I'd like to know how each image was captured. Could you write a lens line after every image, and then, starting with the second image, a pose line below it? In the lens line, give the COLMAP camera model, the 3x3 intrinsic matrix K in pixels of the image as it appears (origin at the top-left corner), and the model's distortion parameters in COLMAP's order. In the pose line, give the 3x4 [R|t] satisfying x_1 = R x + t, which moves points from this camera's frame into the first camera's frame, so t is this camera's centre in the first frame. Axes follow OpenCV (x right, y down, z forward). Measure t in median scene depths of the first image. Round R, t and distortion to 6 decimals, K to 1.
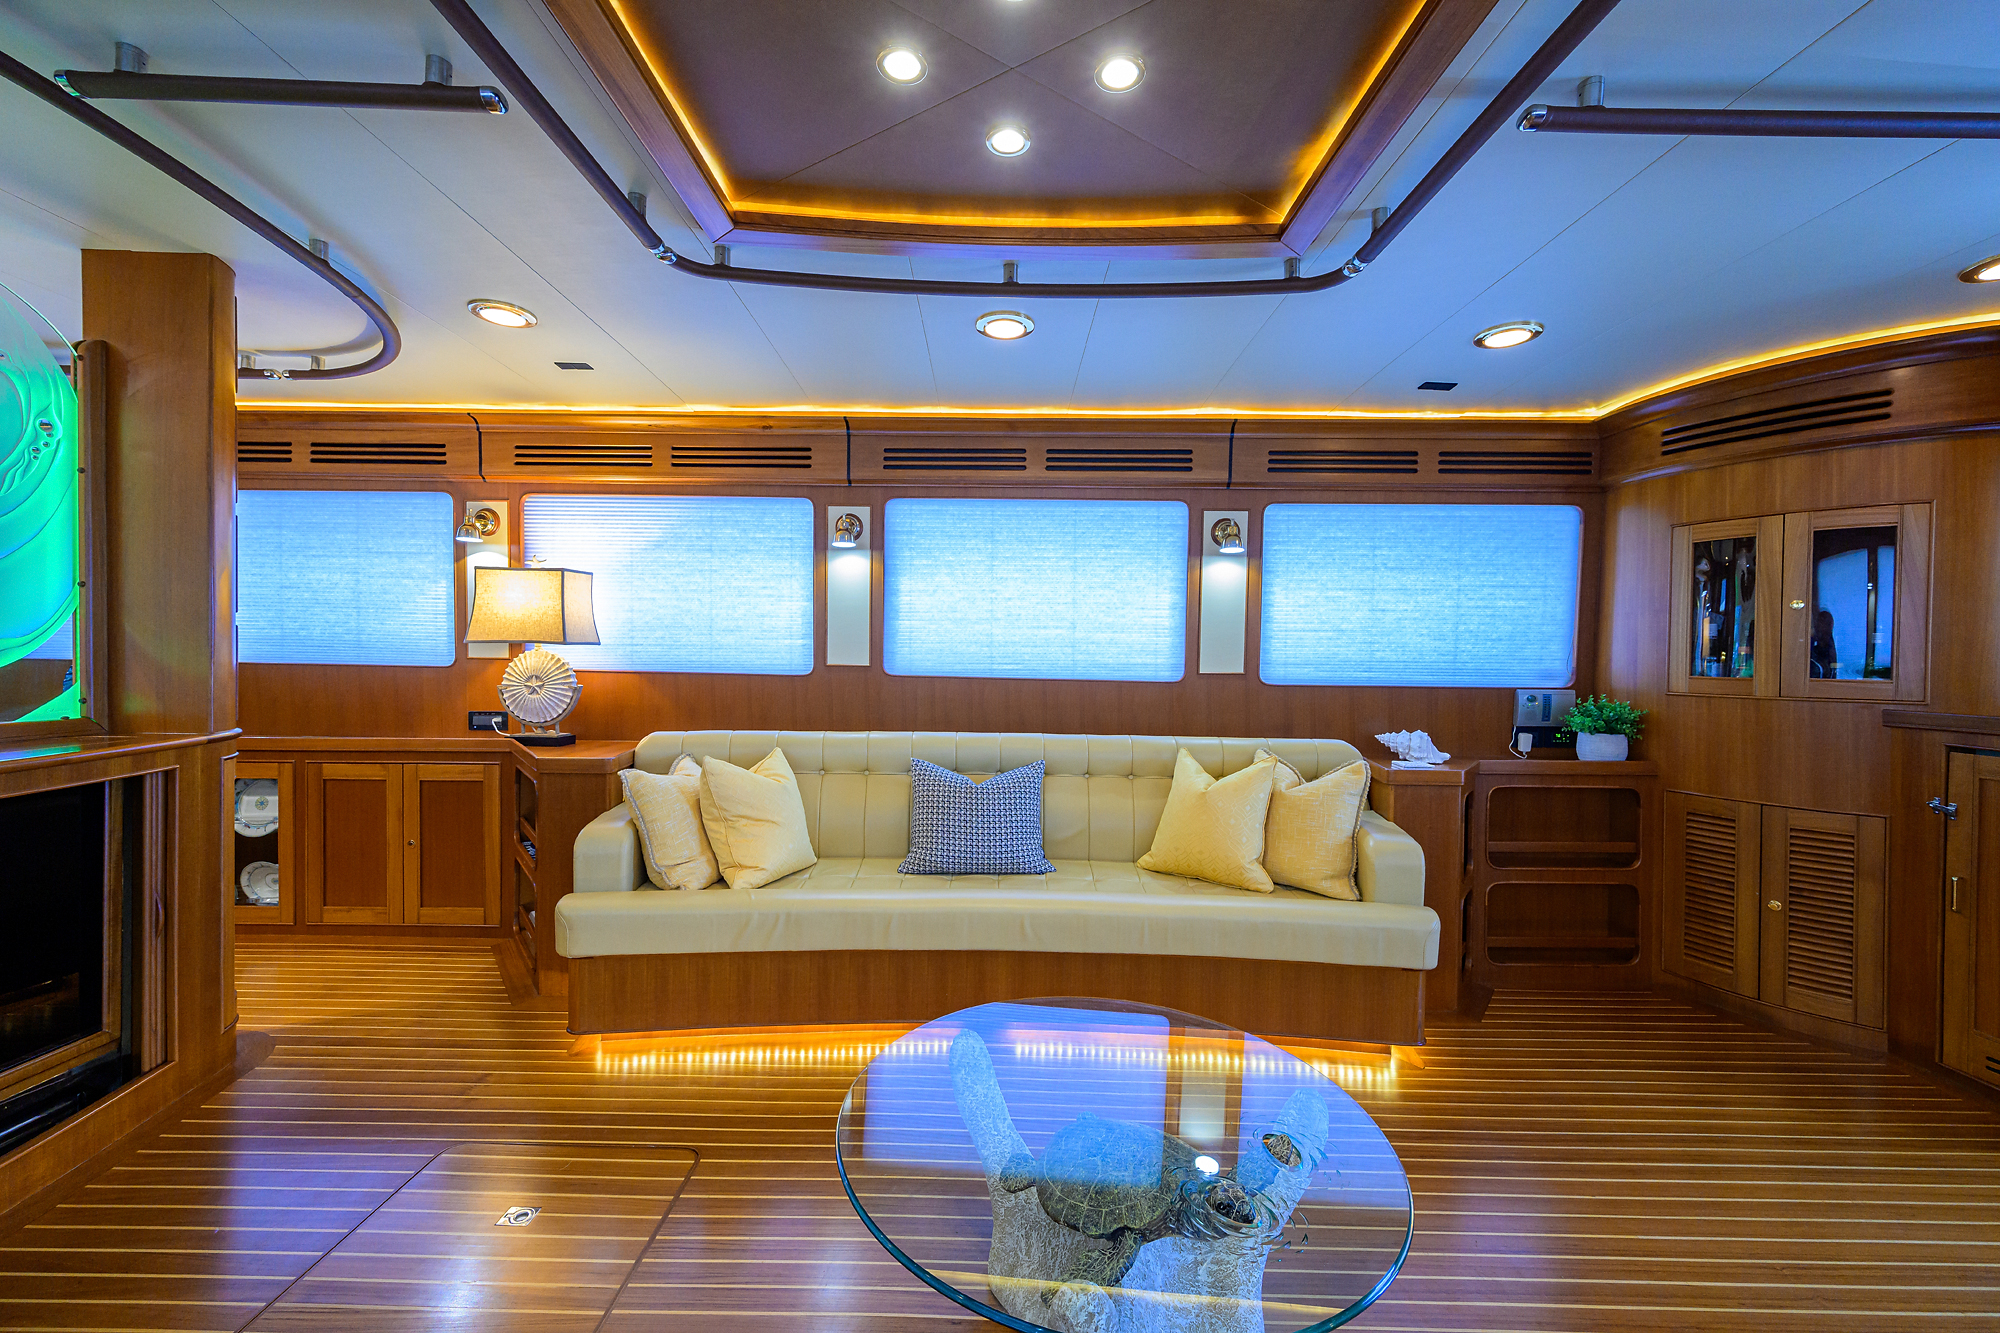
lens RADIAL K [[782.3, 0, 997.3], [0, 782.3, 661.9], [0, 0, 1]] dist [-0.000701, 0.000413]
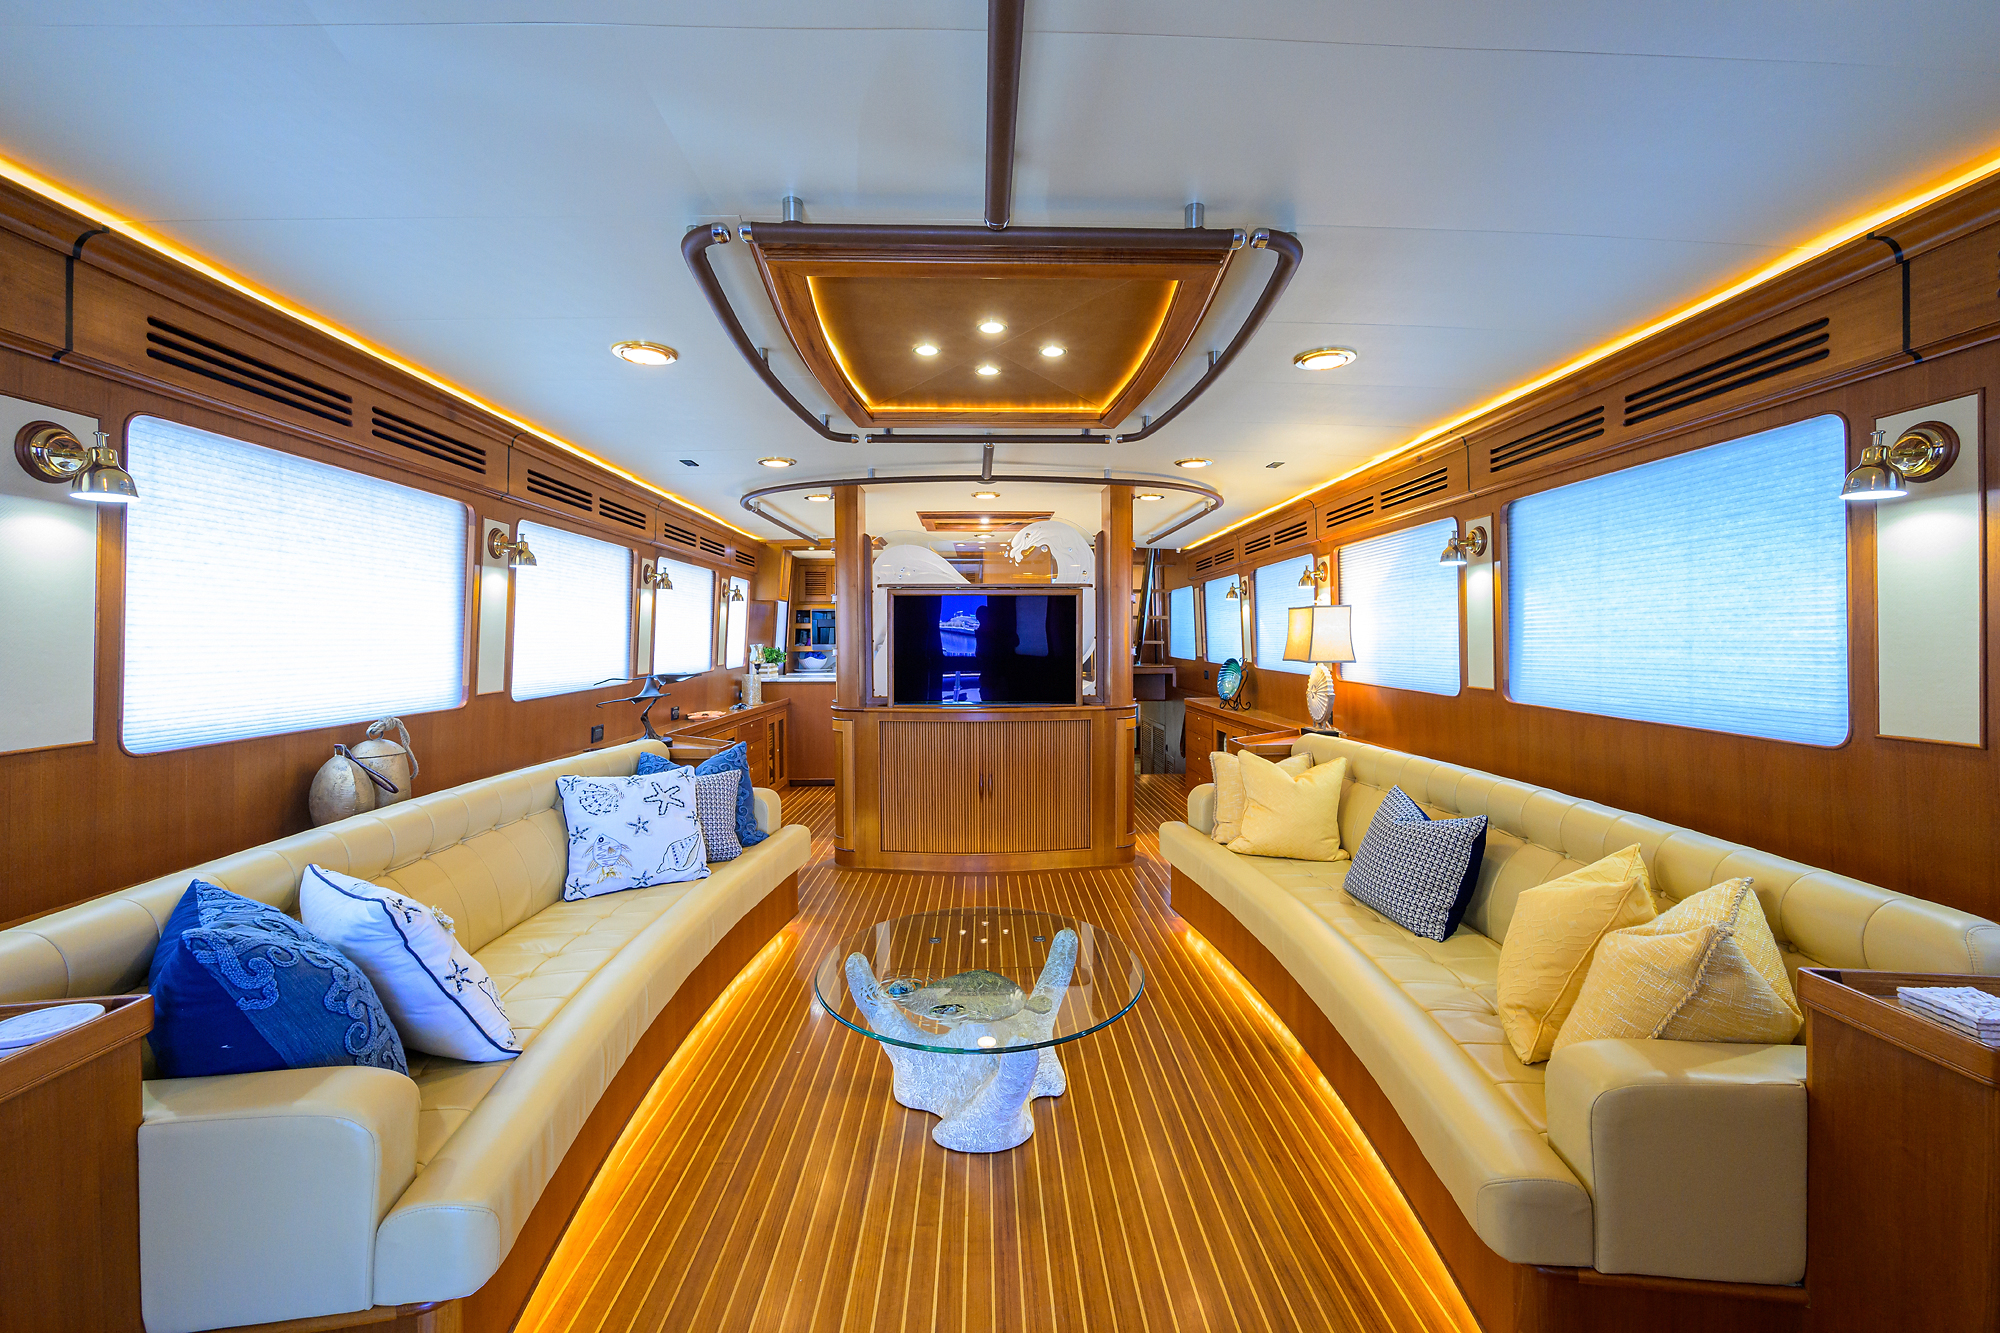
lens RADIAL K [[805.8, 0, 1002.4], [0, 805.8, 662.0], [0, 0, 1]] dist [-0.002103, 0.000581]
pose [[0.028853, 0.014472, -0.999479, 0.800843], [-0.007745, 0.999868, 0.014254, -0.038845], [0.999554, 0.007330, 0.028961, 0.427759]]
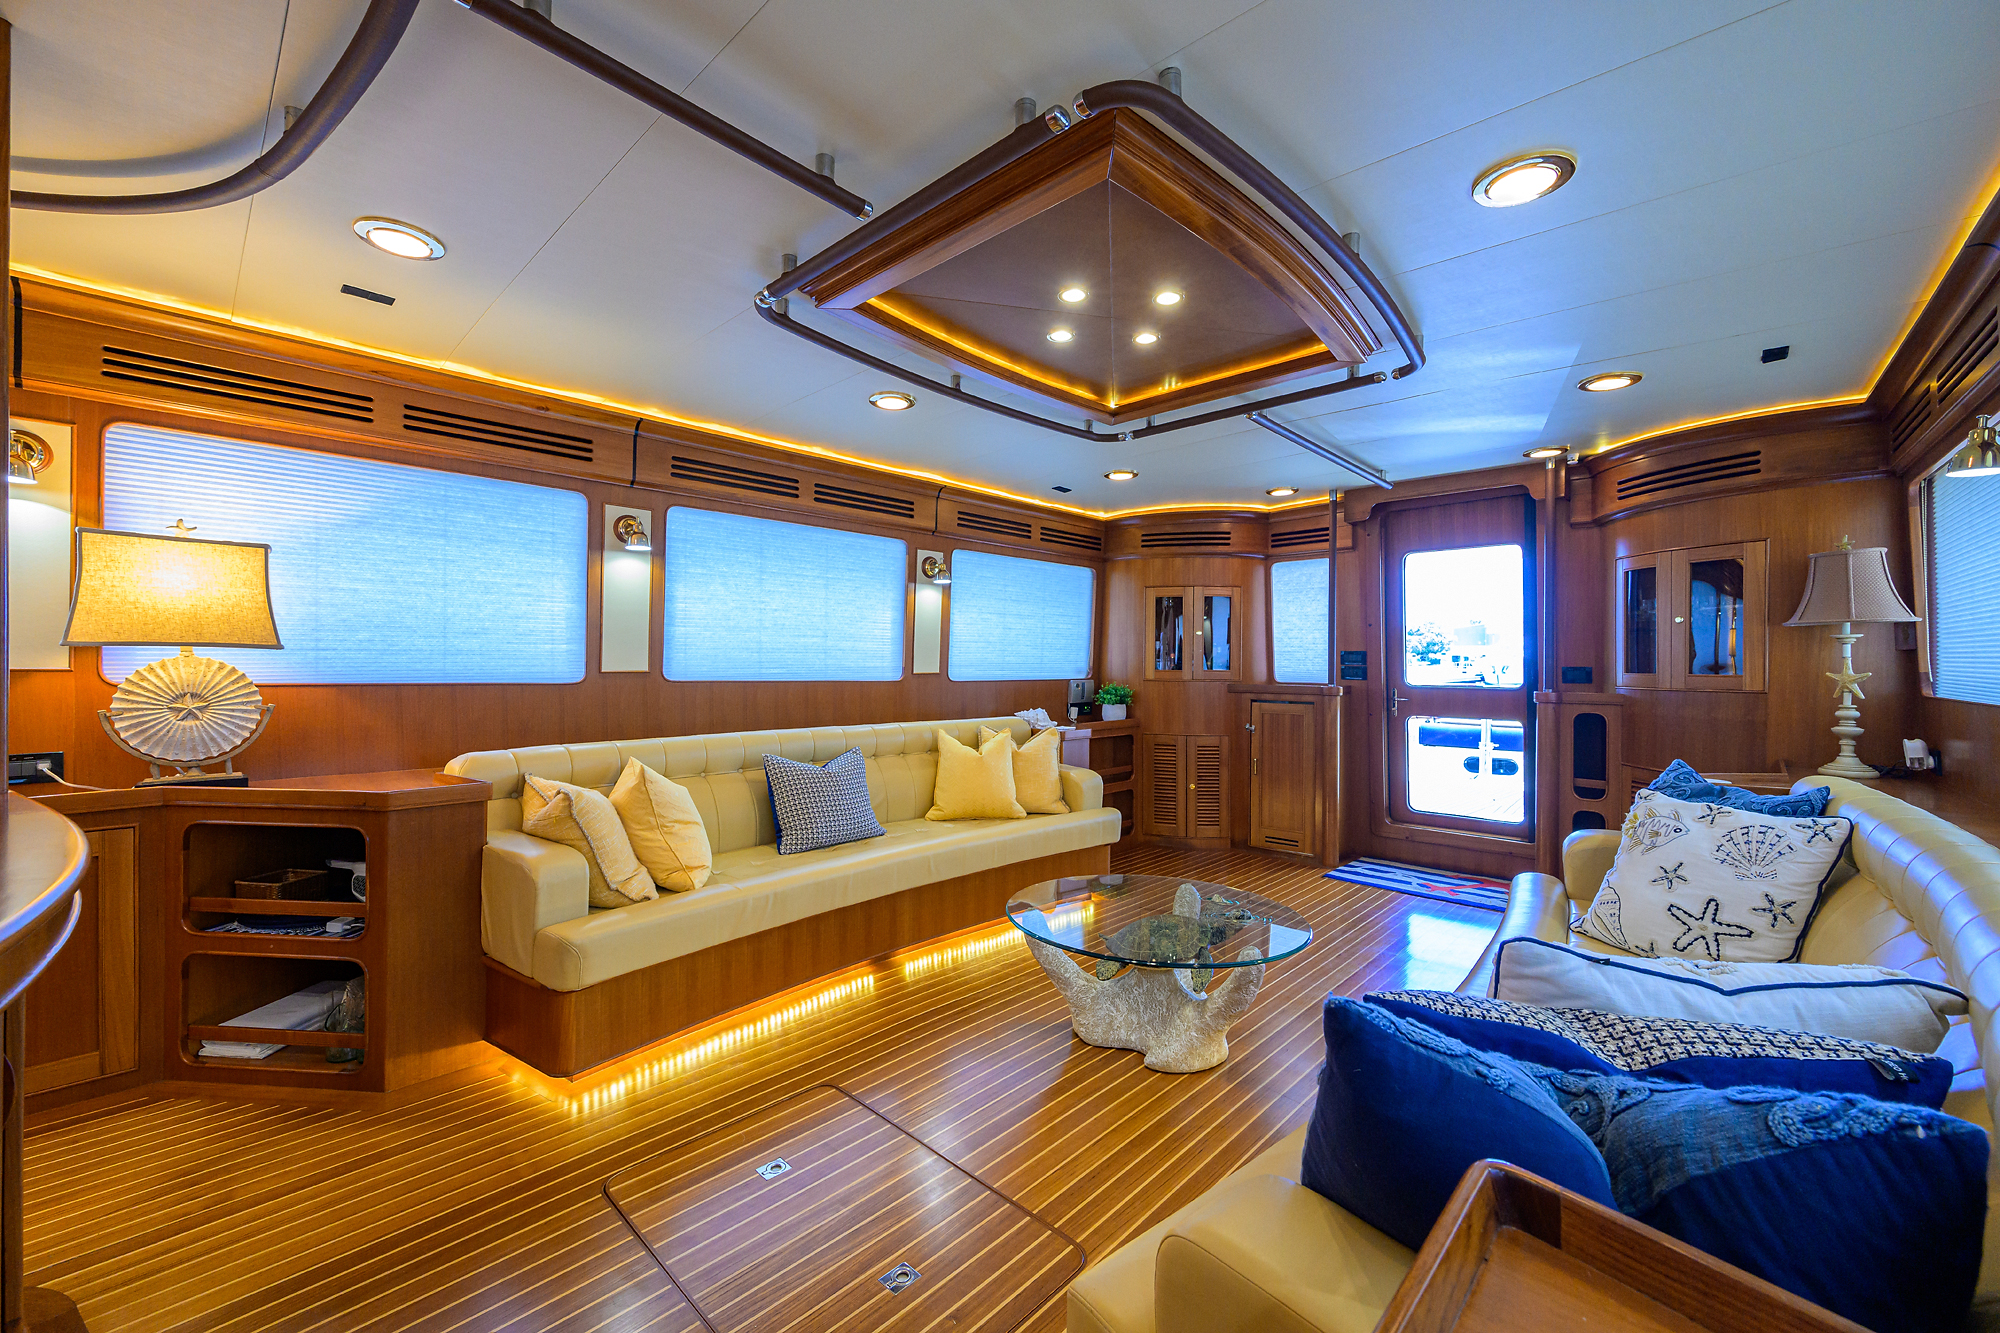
lens RADIAL K [[782.3, 0, 999.6], [0, 782.3, 663.1], [0, 0, 1]] dist [-0.000701, 0.000413]
pose [[0.689871, -0.007549, 0.723893, -0.607806], [0.010240, 0.999947, 0.000669, -0.002297], [-0.723860, 0.006952, 0.689912, -0.000432]]
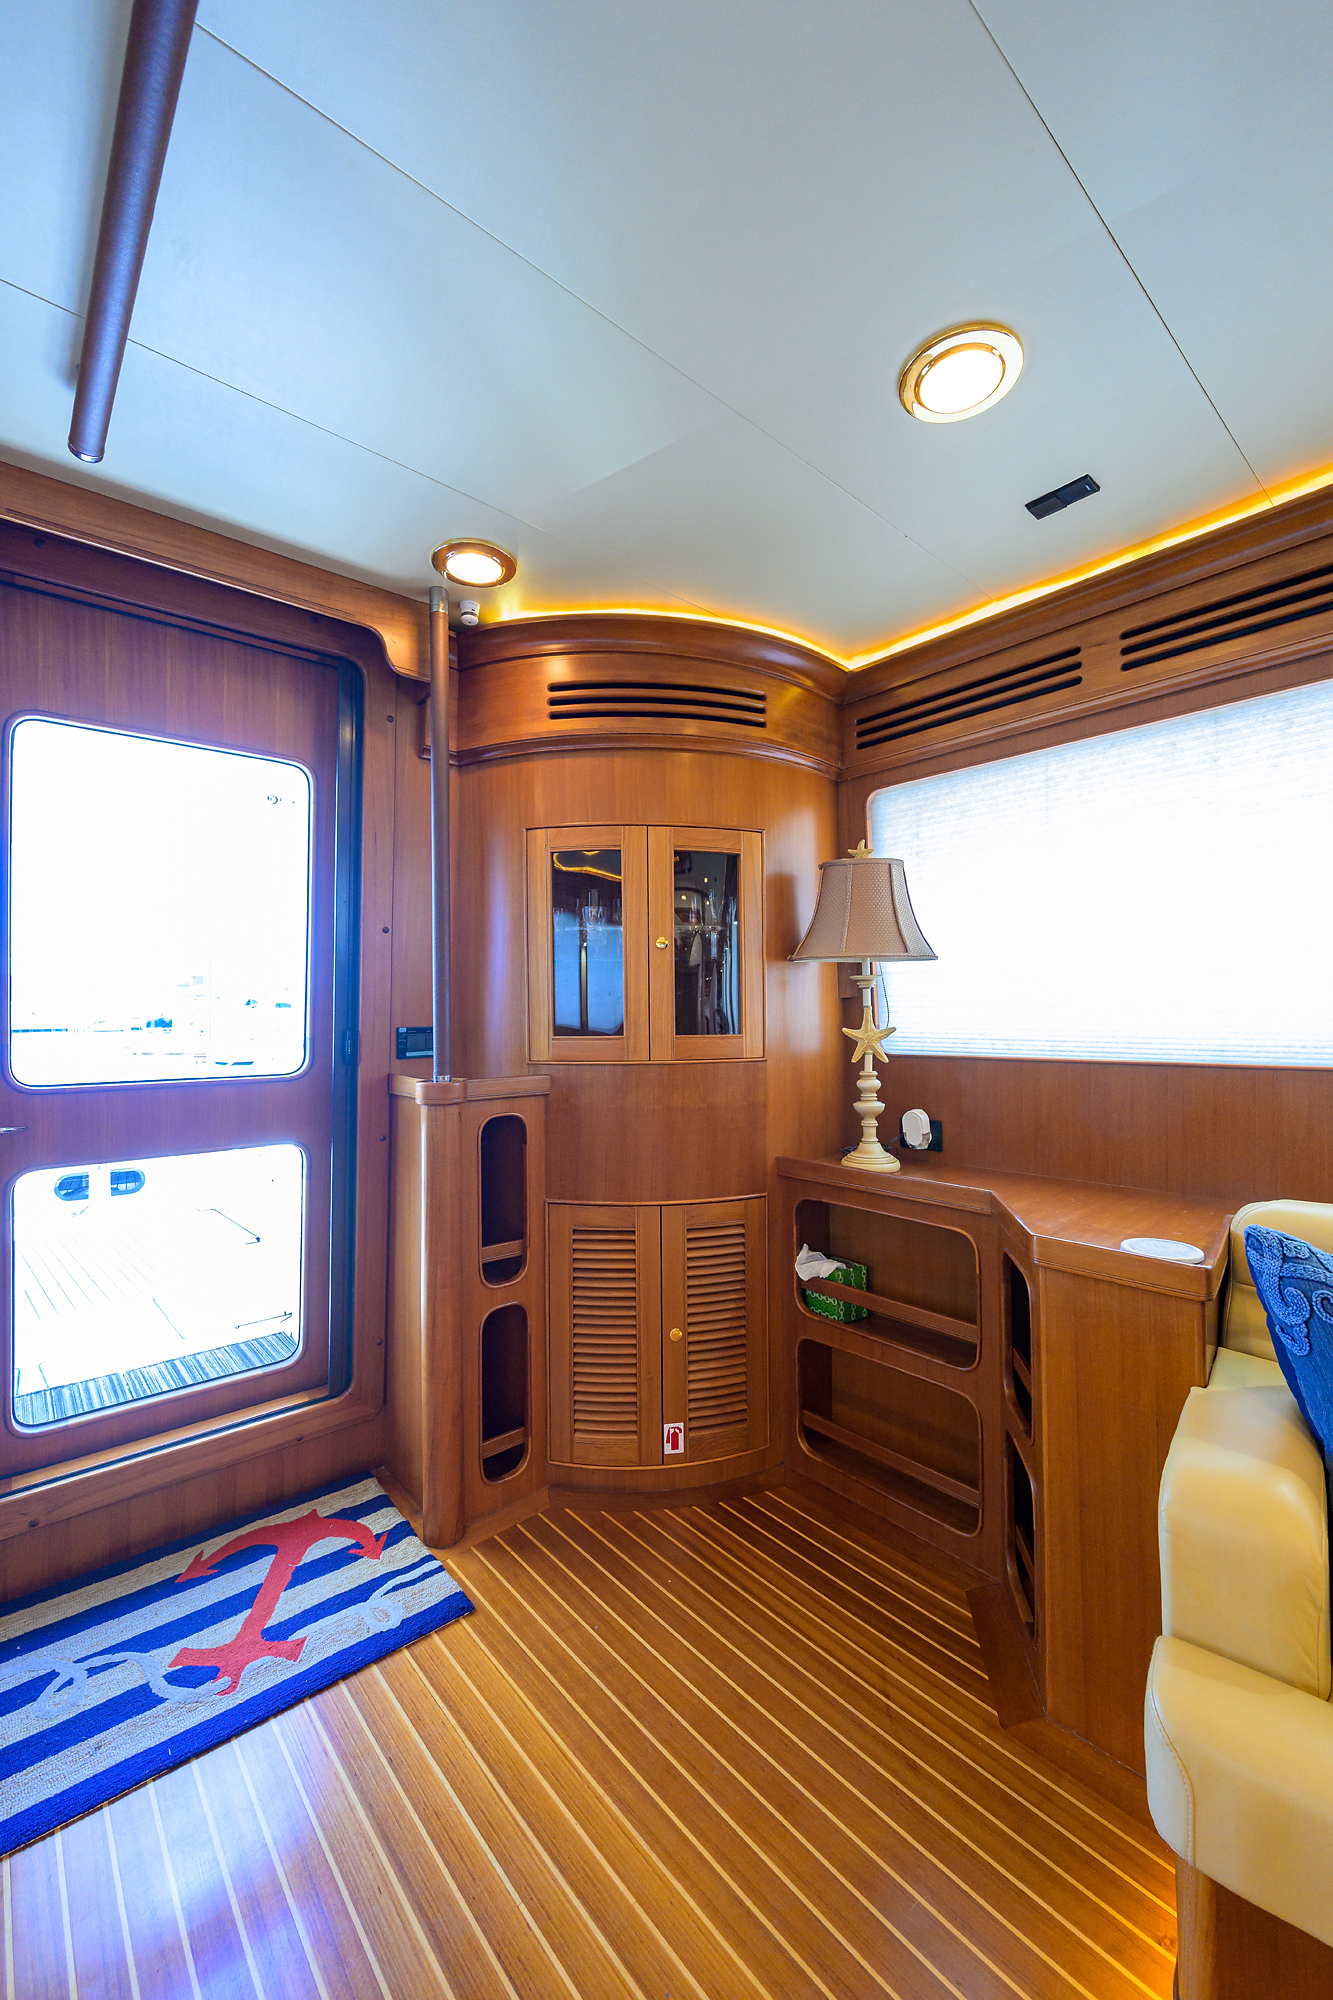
lens RADIAL K [[805.8, 0, 655.0], [0, 805.8, 1004.7], [0, 0, 1]] dist [-0.002103, 0.000581]
pose [[-0.646610, 0.006147, 0.762796, 0.301408], [0.011641, 0.999931, 0.001810, -0.003219], [-0.762732, 0.010050, -0.646636, 0.484232]]
